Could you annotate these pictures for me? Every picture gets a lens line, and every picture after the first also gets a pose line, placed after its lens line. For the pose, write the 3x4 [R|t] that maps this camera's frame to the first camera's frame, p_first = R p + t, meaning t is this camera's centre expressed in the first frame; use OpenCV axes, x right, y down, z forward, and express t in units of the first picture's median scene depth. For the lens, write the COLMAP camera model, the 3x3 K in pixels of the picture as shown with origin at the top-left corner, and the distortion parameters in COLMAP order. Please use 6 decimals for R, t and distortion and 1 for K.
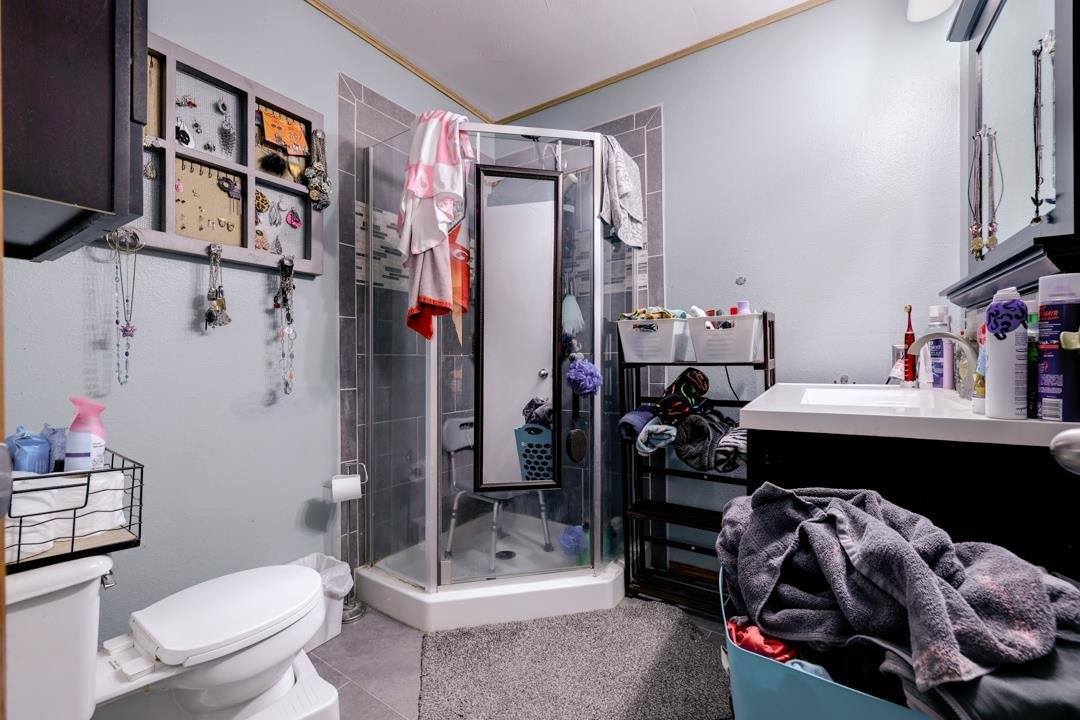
lens RADIAL K [[458.4, 0, 543.5], [0, 458.4, 362.5], [0, 0, 1]] dist [-0.001103, 0.000657]
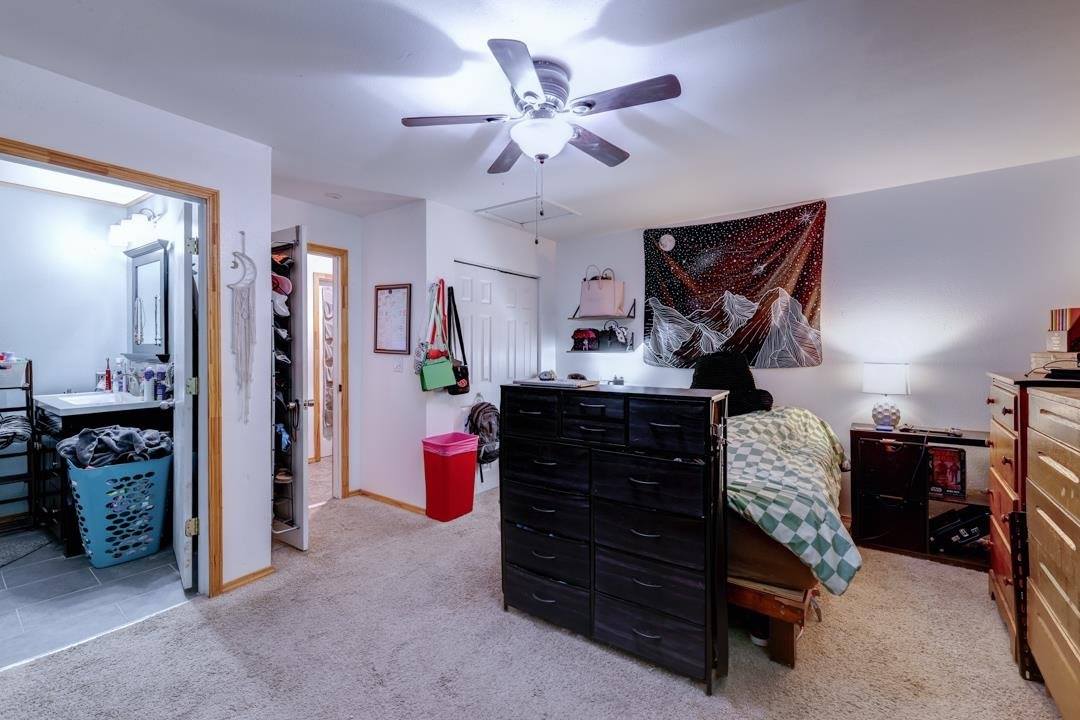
lens RADIAL K [[458.4, 0, 545.3], [0, 458.4, 354.7], [0, 0, 1]] dist [-0.001103, 0.000657]
pose [[0.042273, -0.015417, 0.998987, -2.708228], [-0.002490, 0.999876, 0.015537, -0.339484], [-0.999103, -0.003144, 0.042229, -2.500387]]
